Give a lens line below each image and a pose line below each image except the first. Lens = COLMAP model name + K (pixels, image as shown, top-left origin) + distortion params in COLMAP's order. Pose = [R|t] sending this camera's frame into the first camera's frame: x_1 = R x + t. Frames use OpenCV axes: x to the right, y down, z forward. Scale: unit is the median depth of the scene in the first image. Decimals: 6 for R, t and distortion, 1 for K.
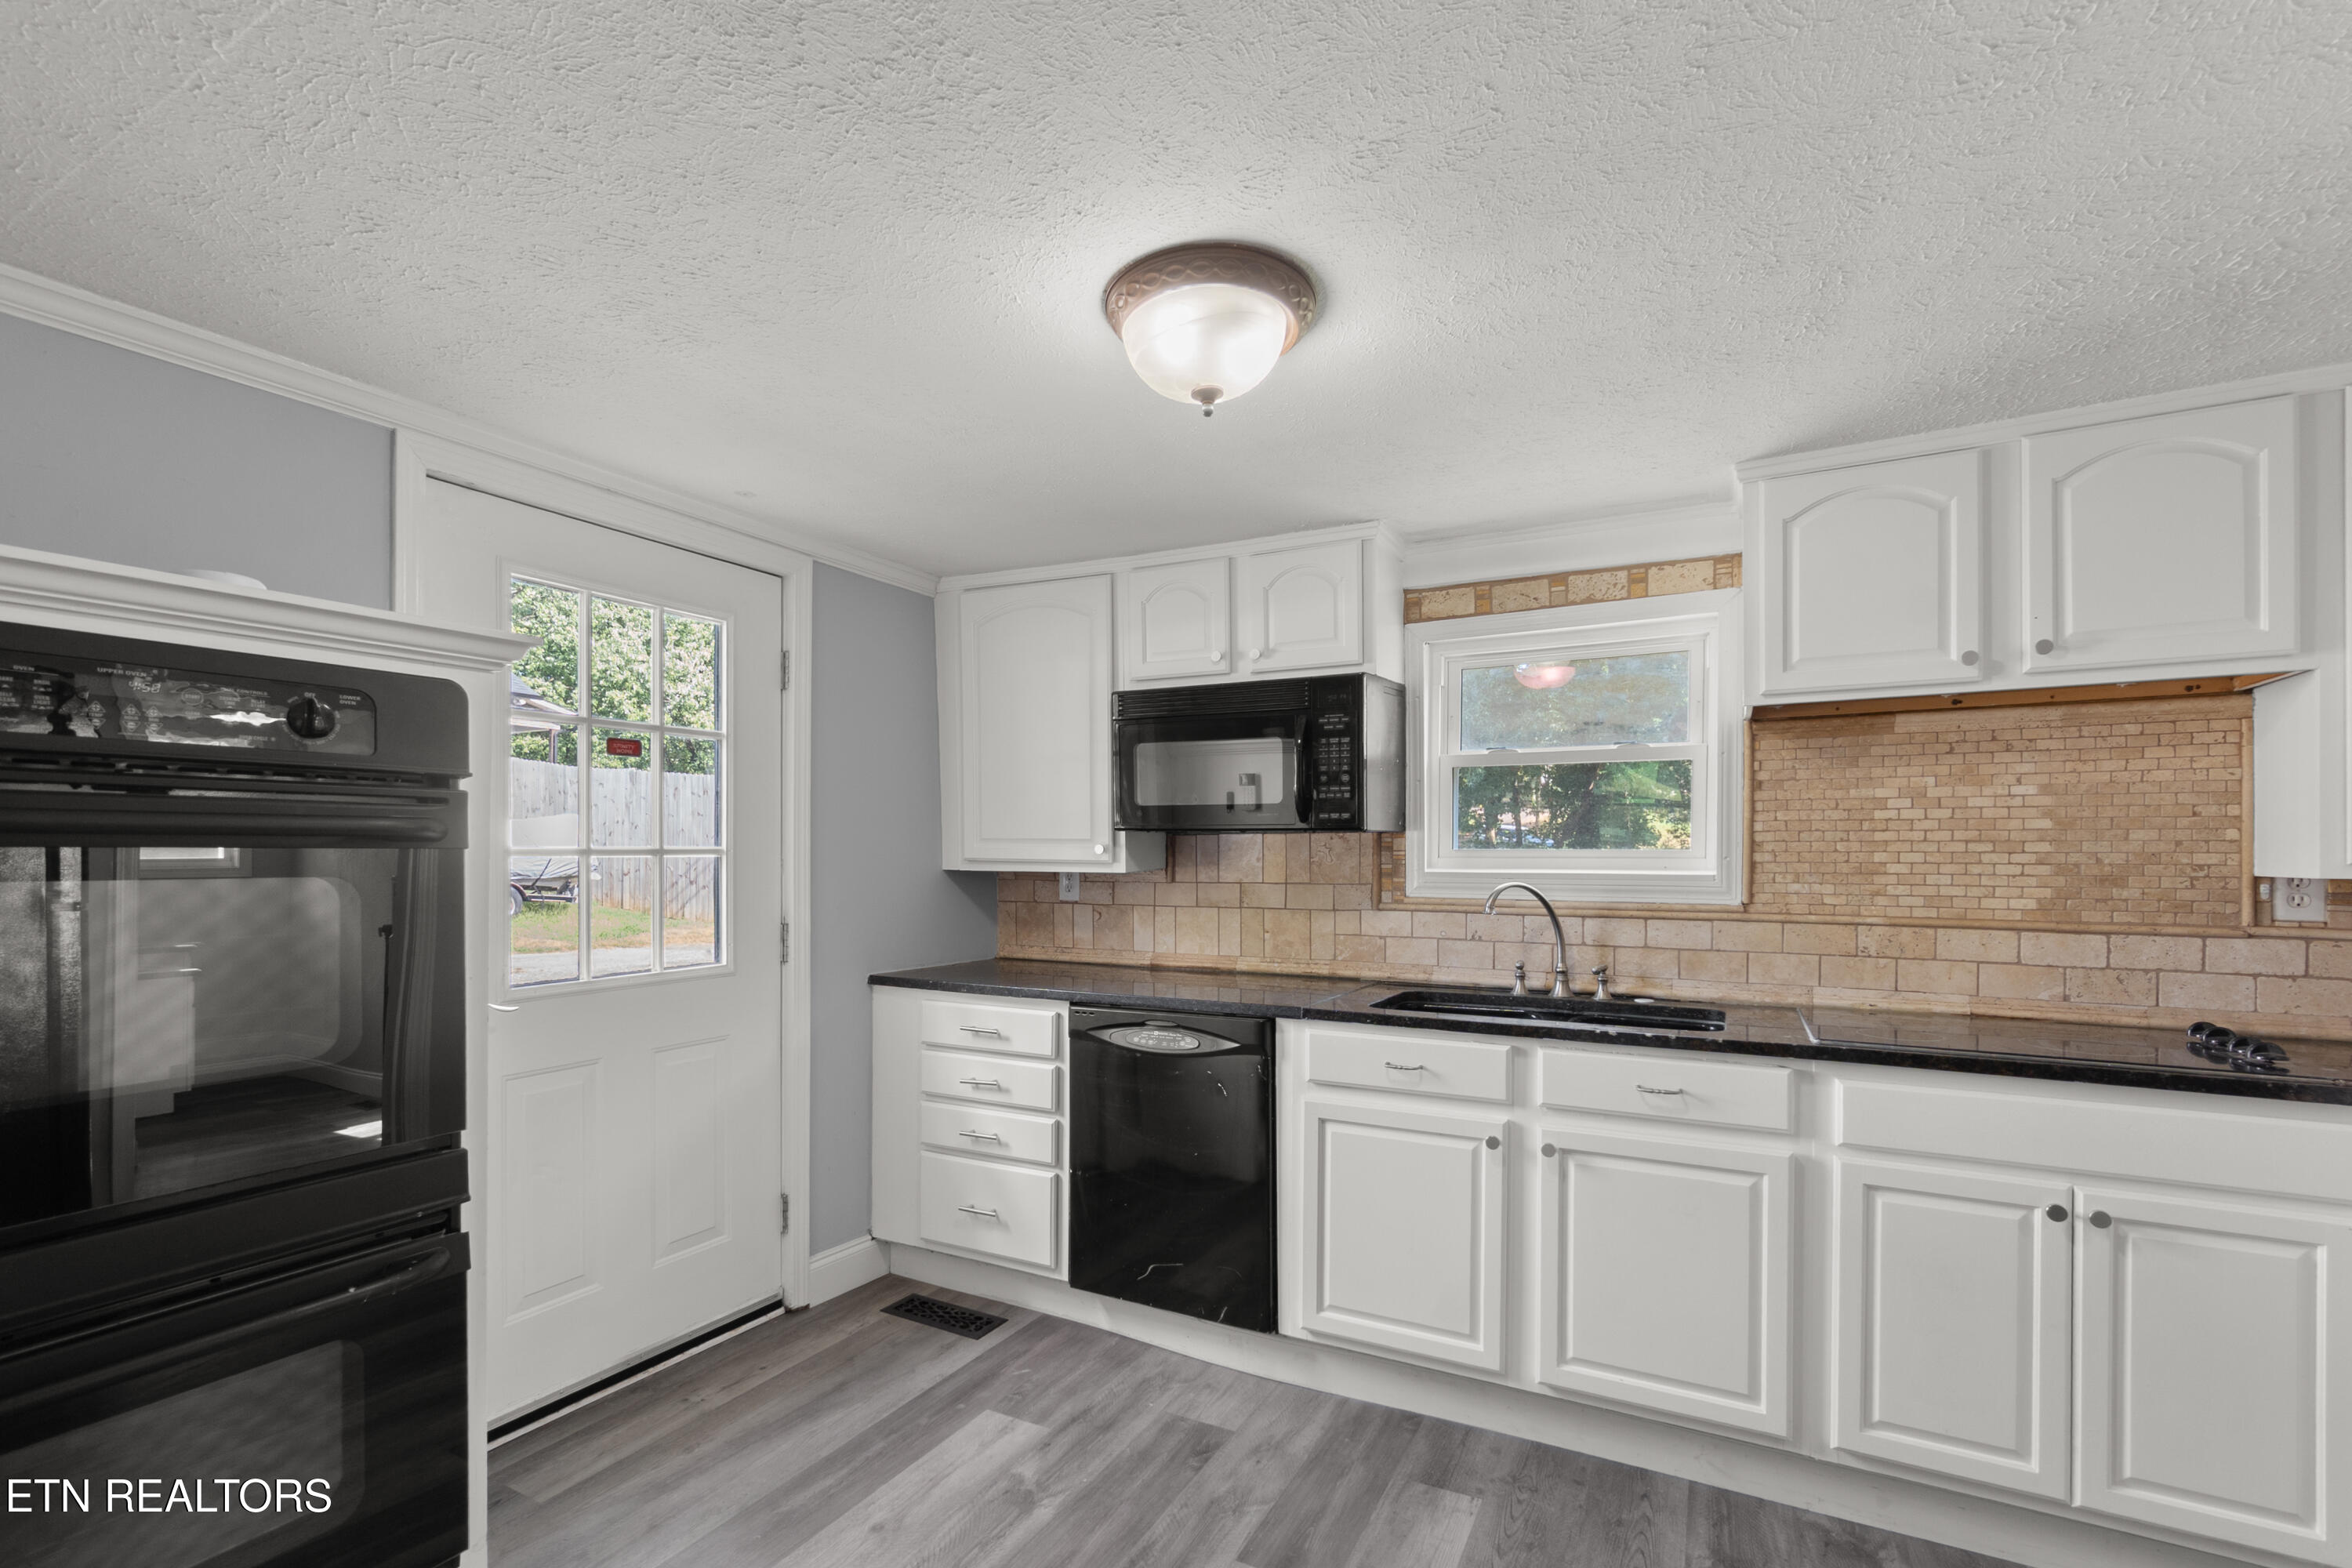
lens RADIAL K [[1043.2, 0, 1175.2], [0, 1043.2, 849.2], [0, 0, 1]] dist [-0.002559, 0.000216]
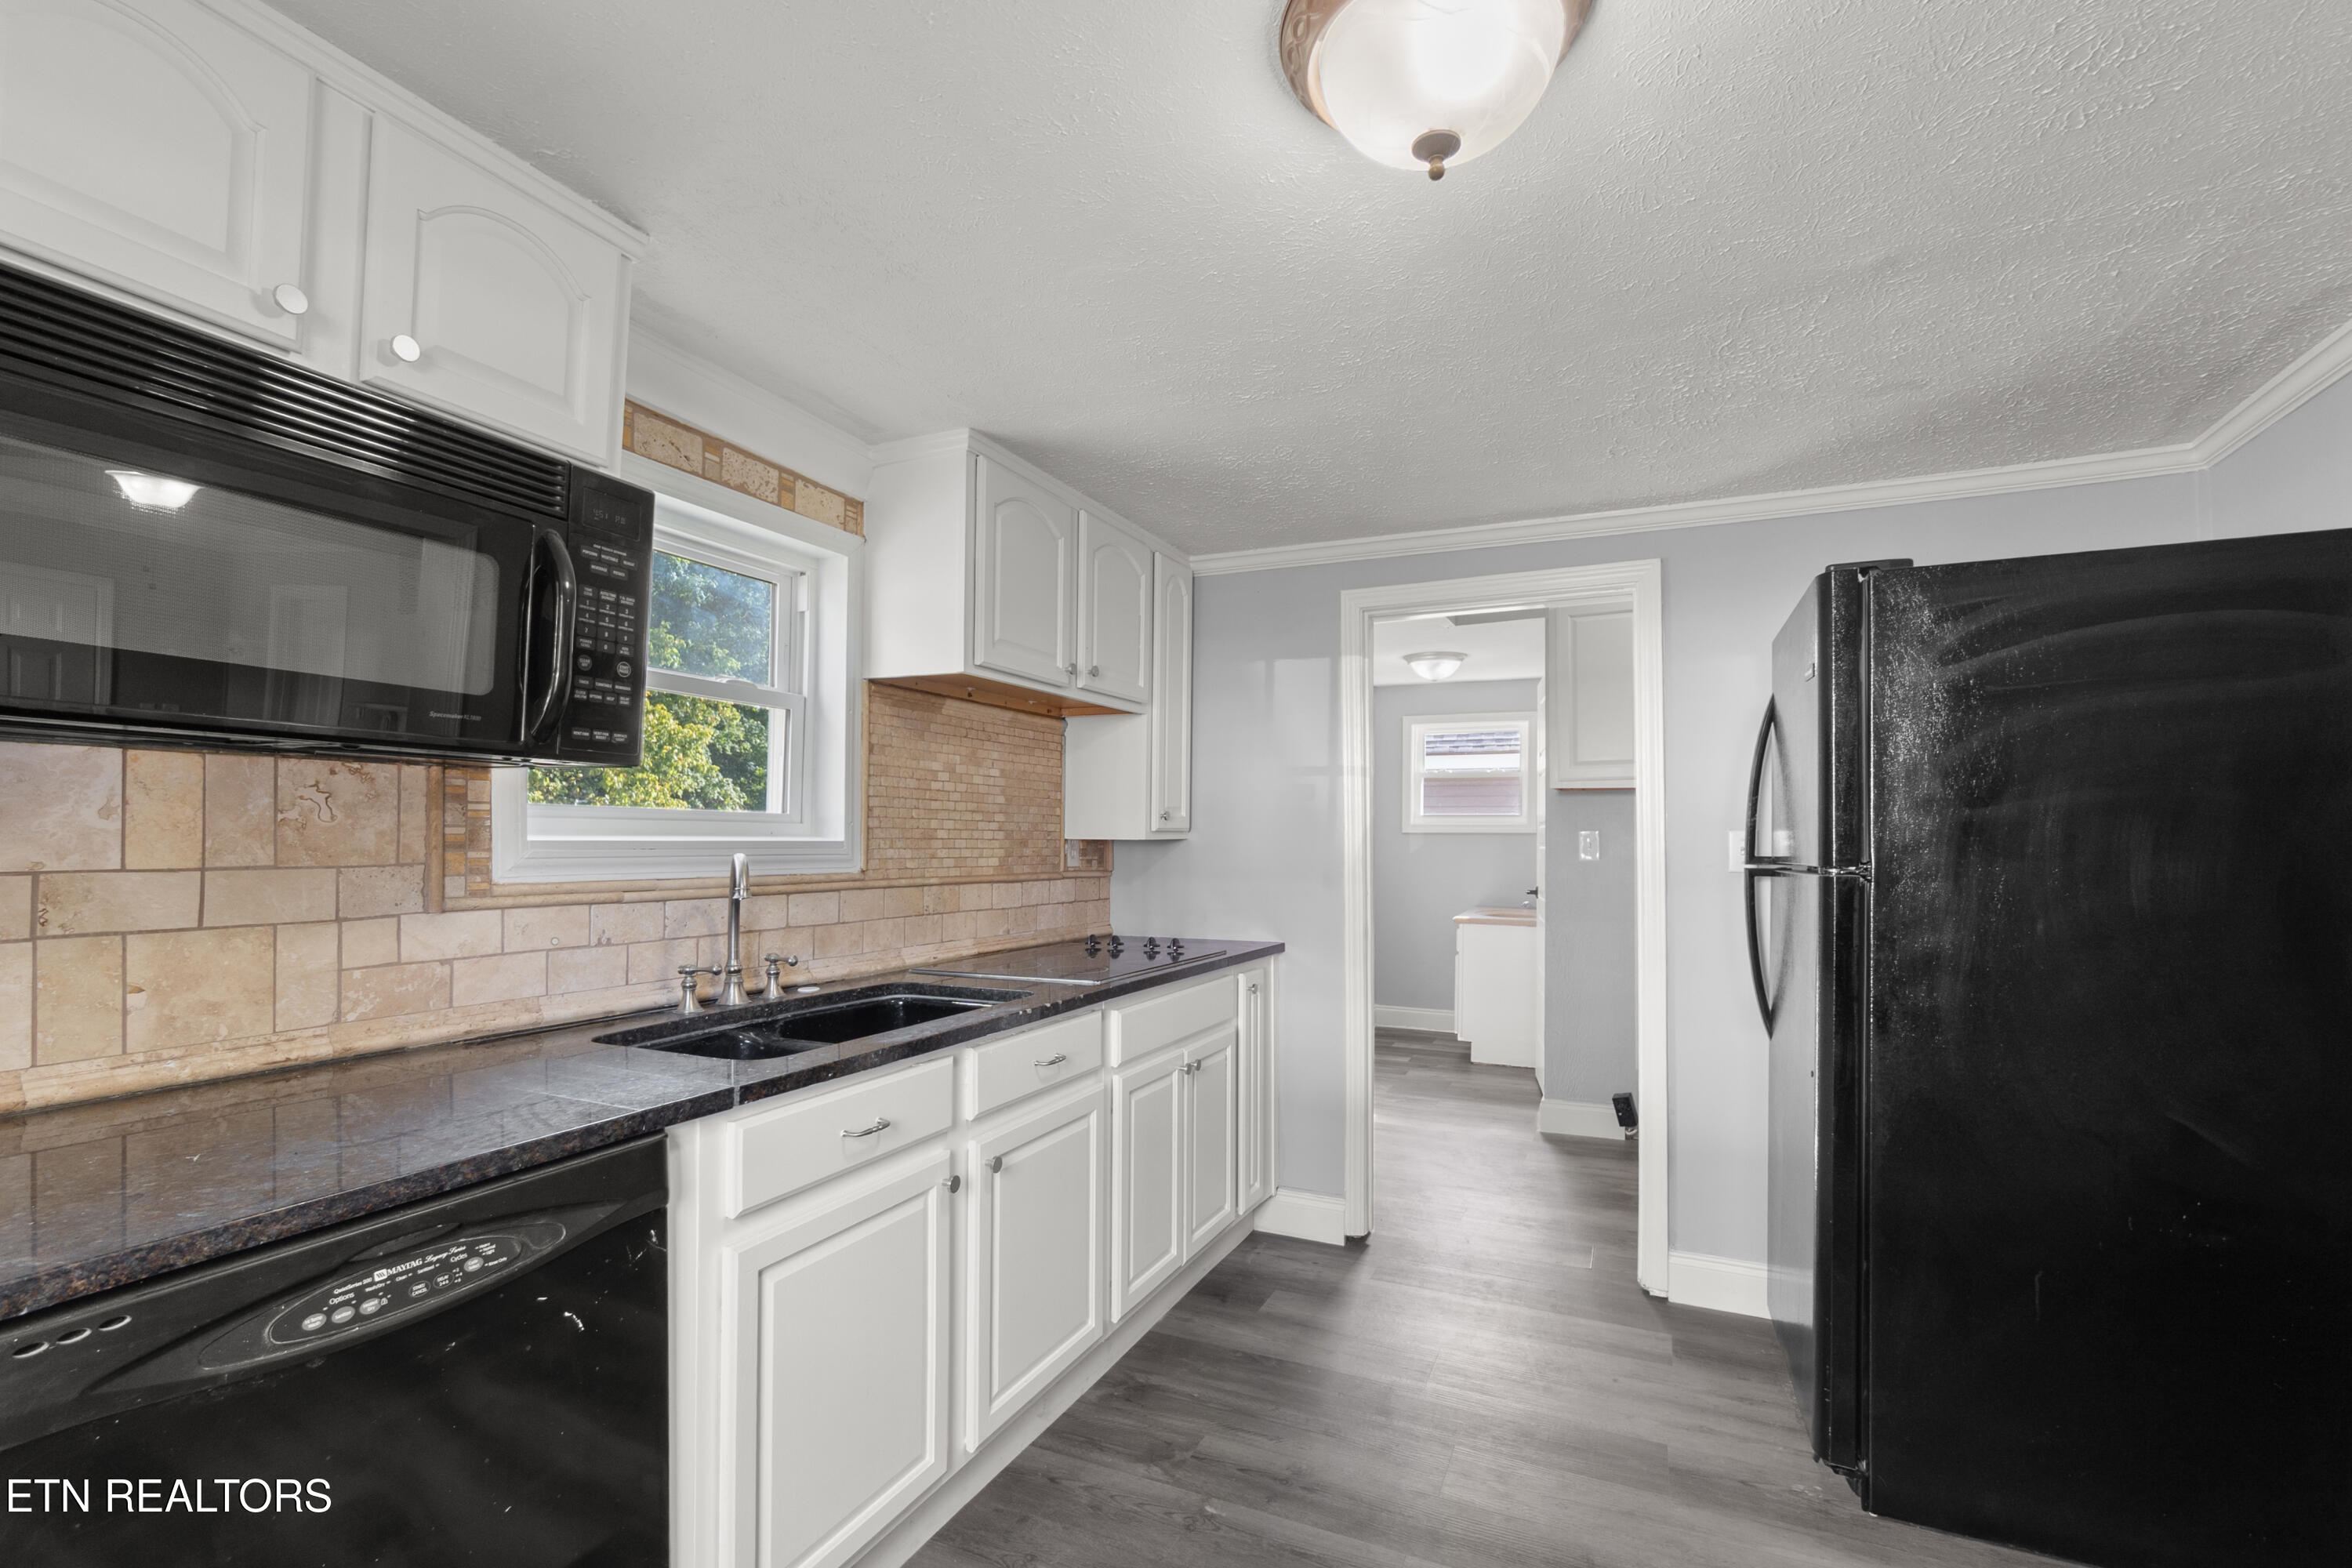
lens RADIAL K [[1022.8, 0, 1176.5], [0, 1022.8, 835.7], [0, 0, 1]] dist [-0.009997, -0.000284]
pose [[-0.047171, -0.000251, 0.998887, -0.405460], [-0.014668, 0.999892, -0.000442, 0.016256], [-0.998779, -0.014673, -0.047170, 0.761454]]
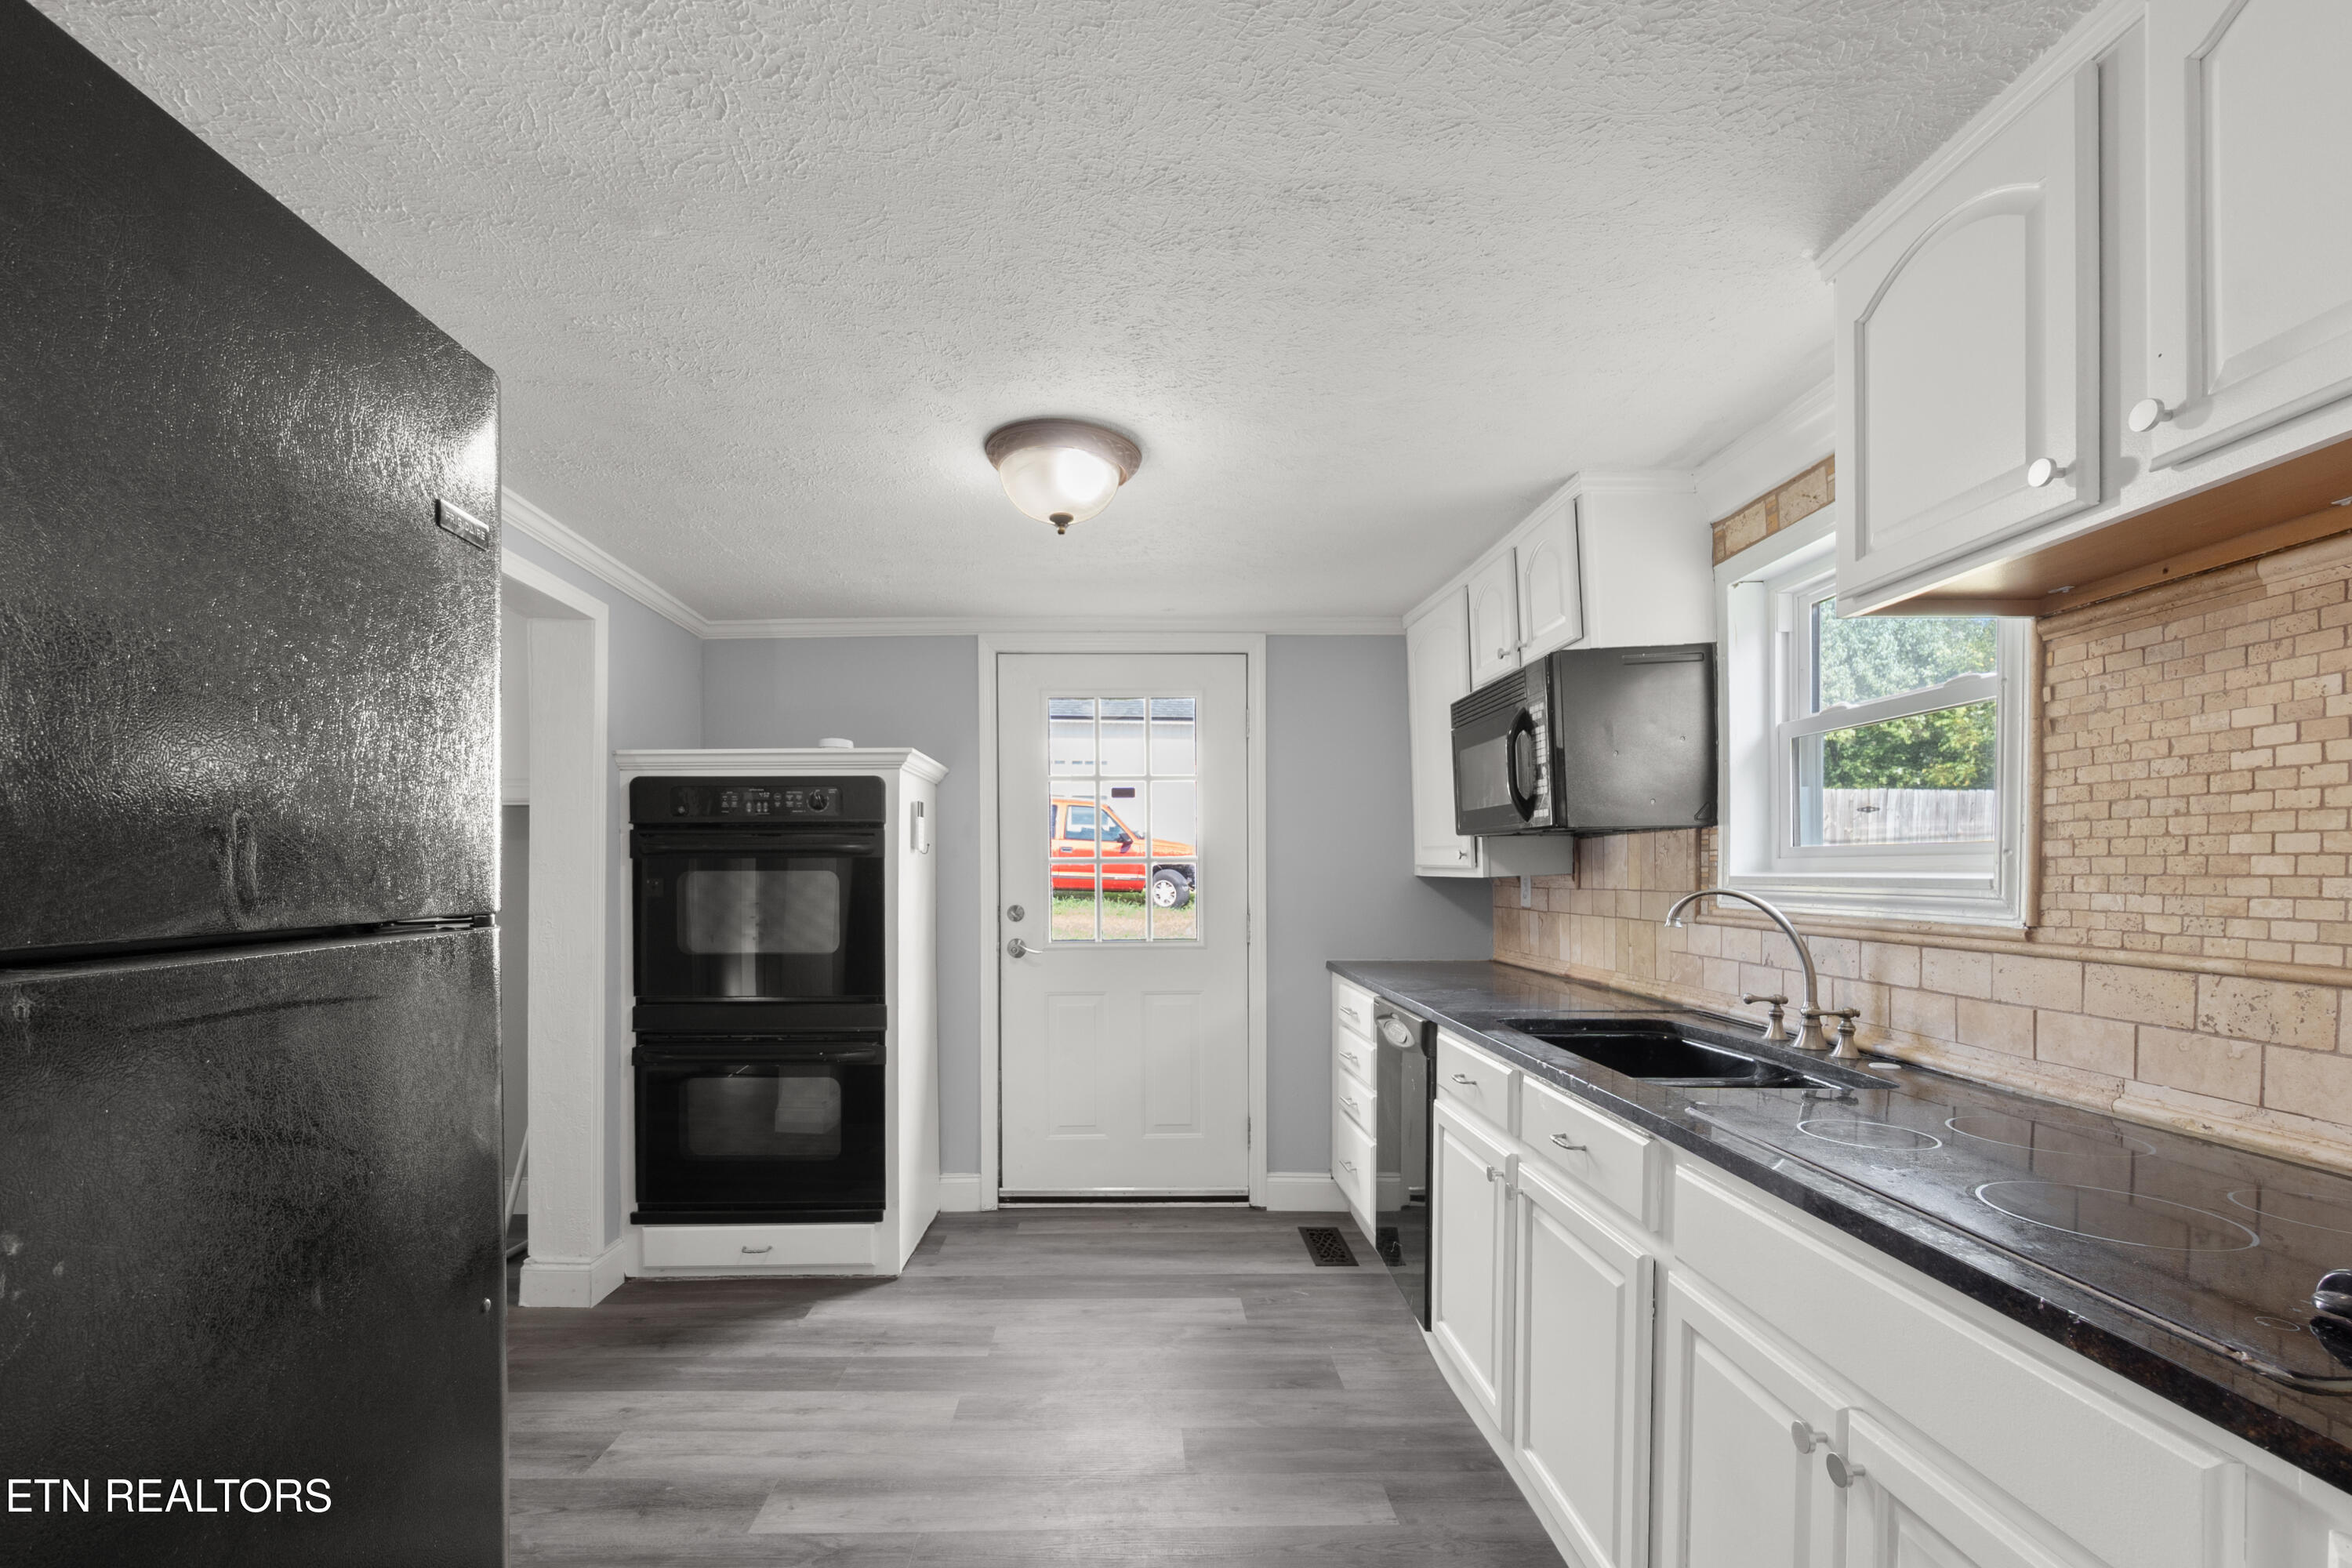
lens RADIAL K [[1054.4, 0, 1173.9], [0, 1054.4, 874.7], [0, 0, 1]] dist [-0.000841, 0.000424]
pose [[0.502344, -0.000180, -0.864668, 0.826890], [0.007527, 0.999963, 0.004165, 0.016179], [0.864635, -0.008601, 0.502326, 0.272963]]
